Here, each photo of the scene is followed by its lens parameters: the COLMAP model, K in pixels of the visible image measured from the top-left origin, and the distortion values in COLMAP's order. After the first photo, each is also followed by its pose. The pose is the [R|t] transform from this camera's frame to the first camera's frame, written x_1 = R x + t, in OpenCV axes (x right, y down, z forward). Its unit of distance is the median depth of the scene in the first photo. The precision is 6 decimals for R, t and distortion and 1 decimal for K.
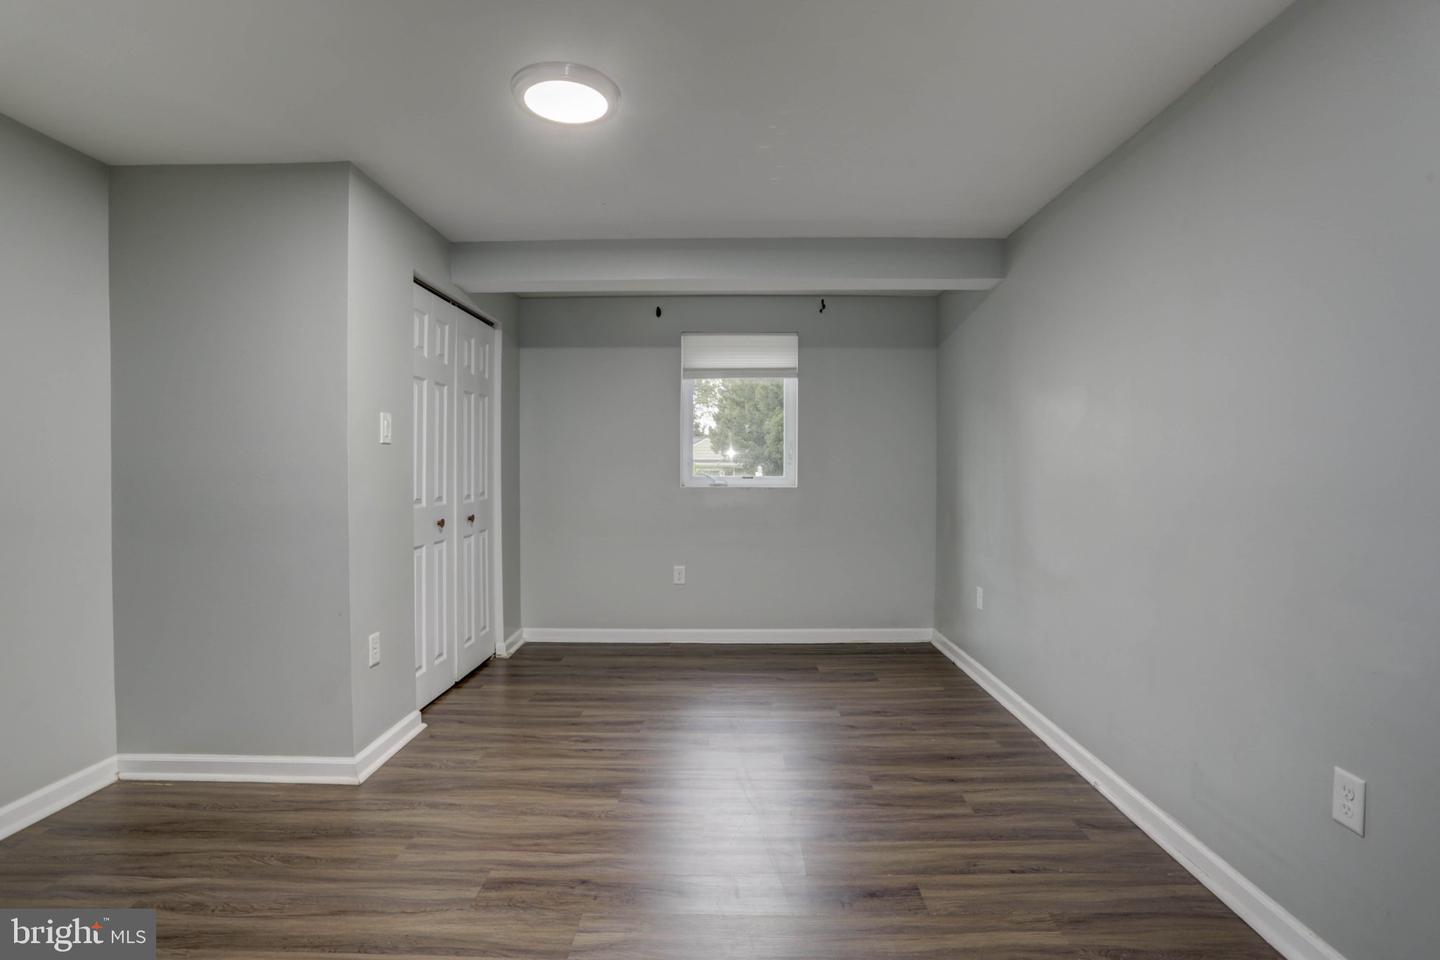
lens RADIAL K [[707.3, 0, 720.0], [0, 707.3, 480.0], [0, 0, 1]] dist [-0.062365, 0.024854]
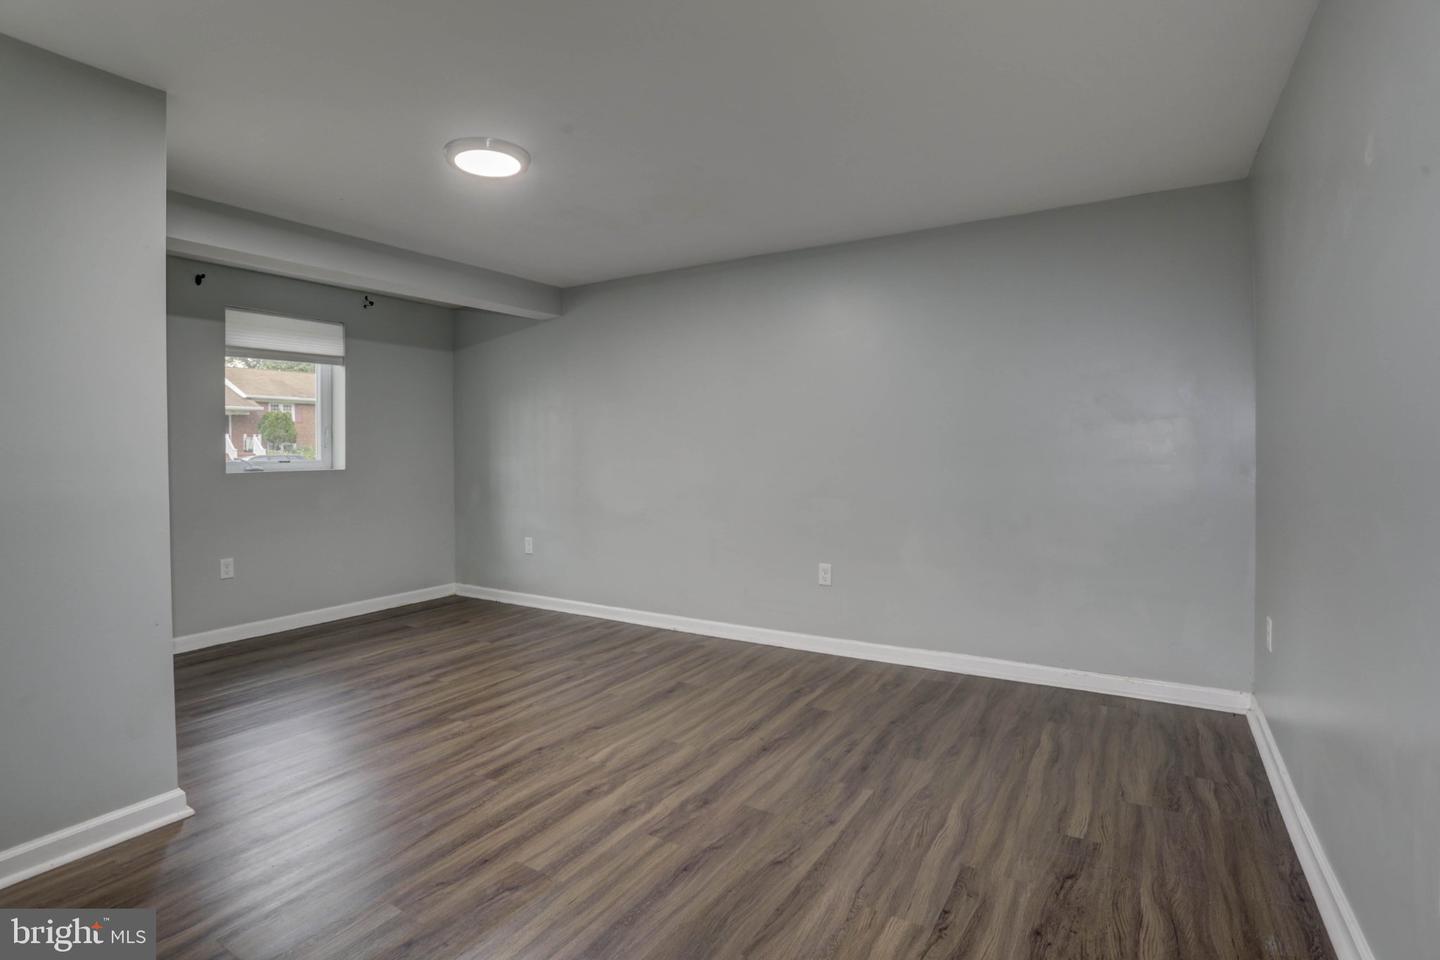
lens RADIAL K [[686.0, 0, 716.8], [0, 686.0, 457.5], [0, 0, 1]] dist [-0.054537, 0.023263]
pose [[0.529383, -0.017592, 0.848201, -0.590137], [0.025832, 0.999656, 0.004611, 0.002904], [-0.847990, 0.019470, 0.529655, -0.009862]]
